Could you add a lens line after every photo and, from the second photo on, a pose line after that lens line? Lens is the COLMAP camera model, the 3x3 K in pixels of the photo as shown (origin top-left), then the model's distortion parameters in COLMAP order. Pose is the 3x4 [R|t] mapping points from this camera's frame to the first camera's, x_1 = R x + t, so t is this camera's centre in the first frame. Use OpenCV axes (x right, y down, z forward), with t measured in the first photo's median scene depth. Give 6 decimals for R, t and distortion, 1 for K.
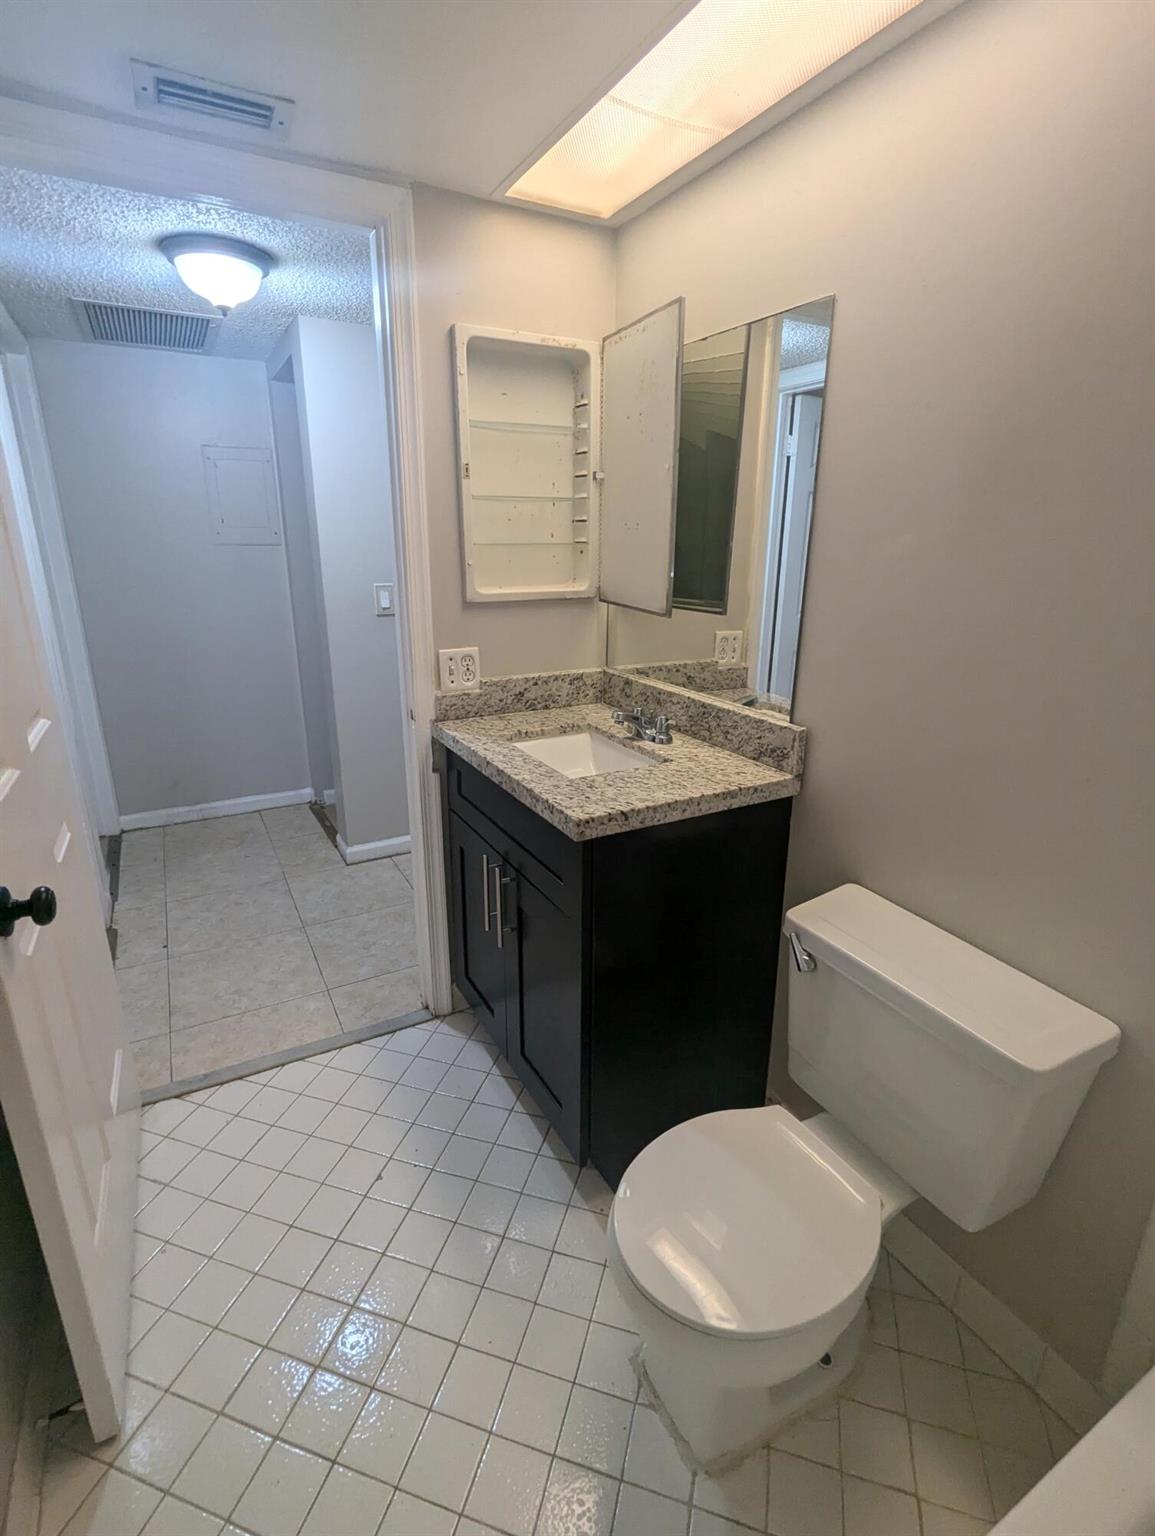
lens RADIAL K [[731.0, 0, 577.5], [0, 731.0, 768.0], [0, 0, 1]] dist [0.000209, 0.000808]
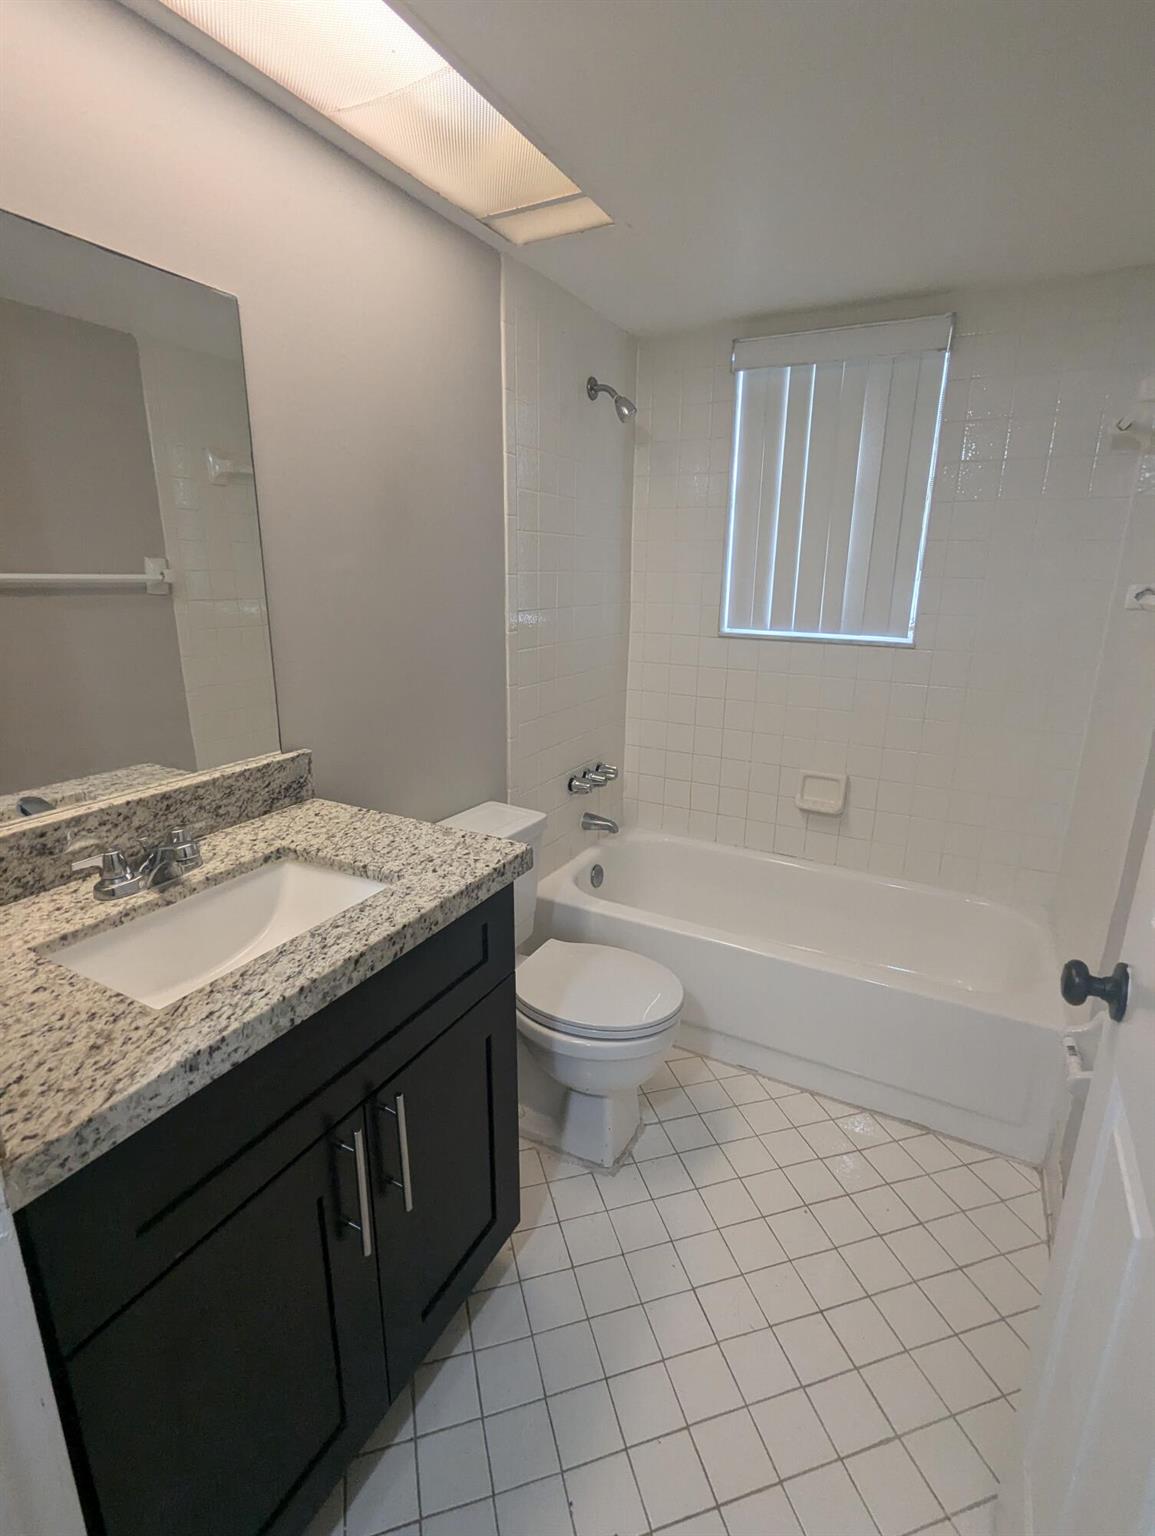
lens RADIAL K [[731.0, 0, 577.5], [0, 731.0, 768.0], [0, 0, 1]] dist [0.000209, 0.000808]
pose [[-0.542460, -0.237375, 0.805848, -0.651246], [0.242750, 0.874037, 0.420870, -0.339587], [-0.804245, 0.423924, -0.416507, 1.074889]]
